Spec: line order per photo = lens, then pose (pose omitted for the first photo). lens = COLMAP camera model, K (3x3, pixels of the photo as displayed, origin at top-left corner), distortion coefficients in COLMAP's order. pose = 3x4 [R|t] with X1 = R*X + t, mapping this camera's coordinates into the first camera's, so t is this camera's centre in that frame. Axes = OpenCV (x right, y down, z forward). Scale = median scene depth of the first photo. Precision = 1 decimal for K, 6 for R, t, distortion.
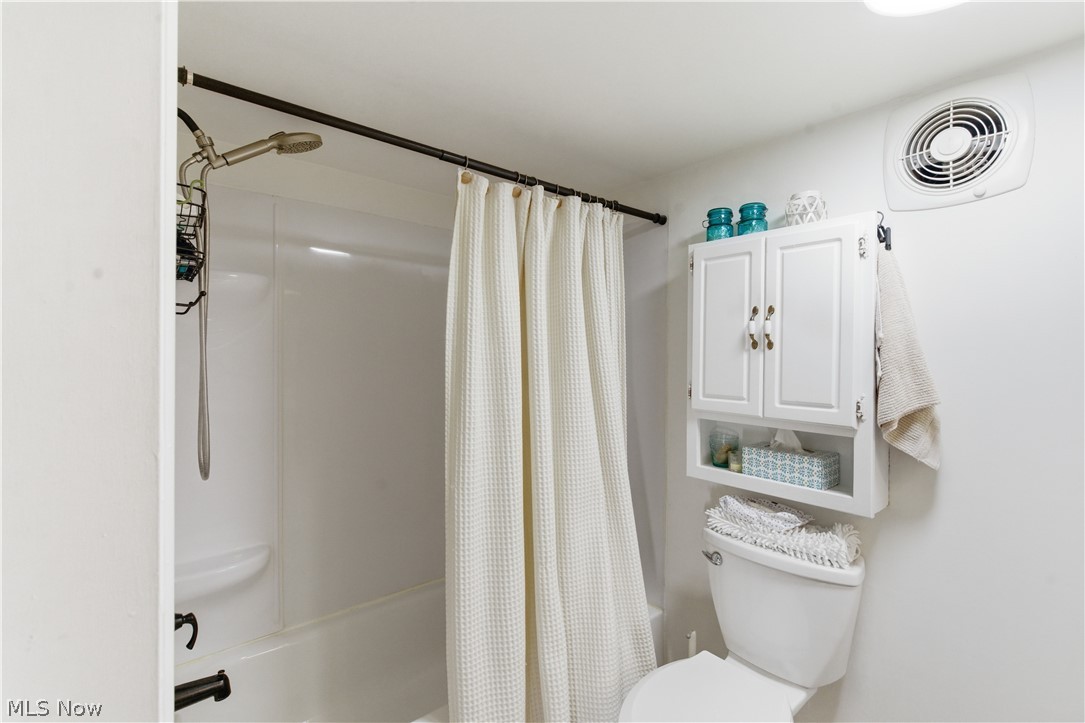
lens RADIAL K [[497.6, 0, 545.1], [0, 497.6, 360.8], [0, 0, 1]] dist [-0.002176, -0.000646]
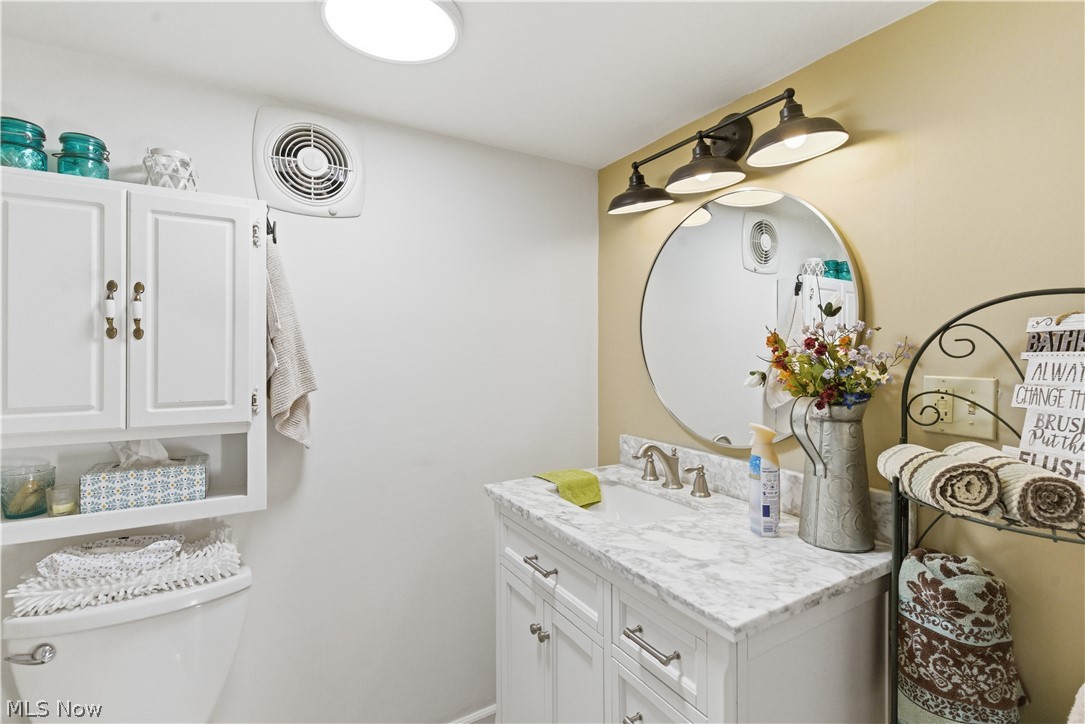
lens RADIAL K [[497.6, 0, 544.5], [0, 497.6, 353.6], [0, 0, 1]] dist [-0.002176, -0.000646]
pose [[0.162512, -0.017348, 0.986554, -0.206680], [0.009581, 0.999826, 0.016003, -0.006617], [-0.986660, 0.006852, 0.162650, 0.254675]]
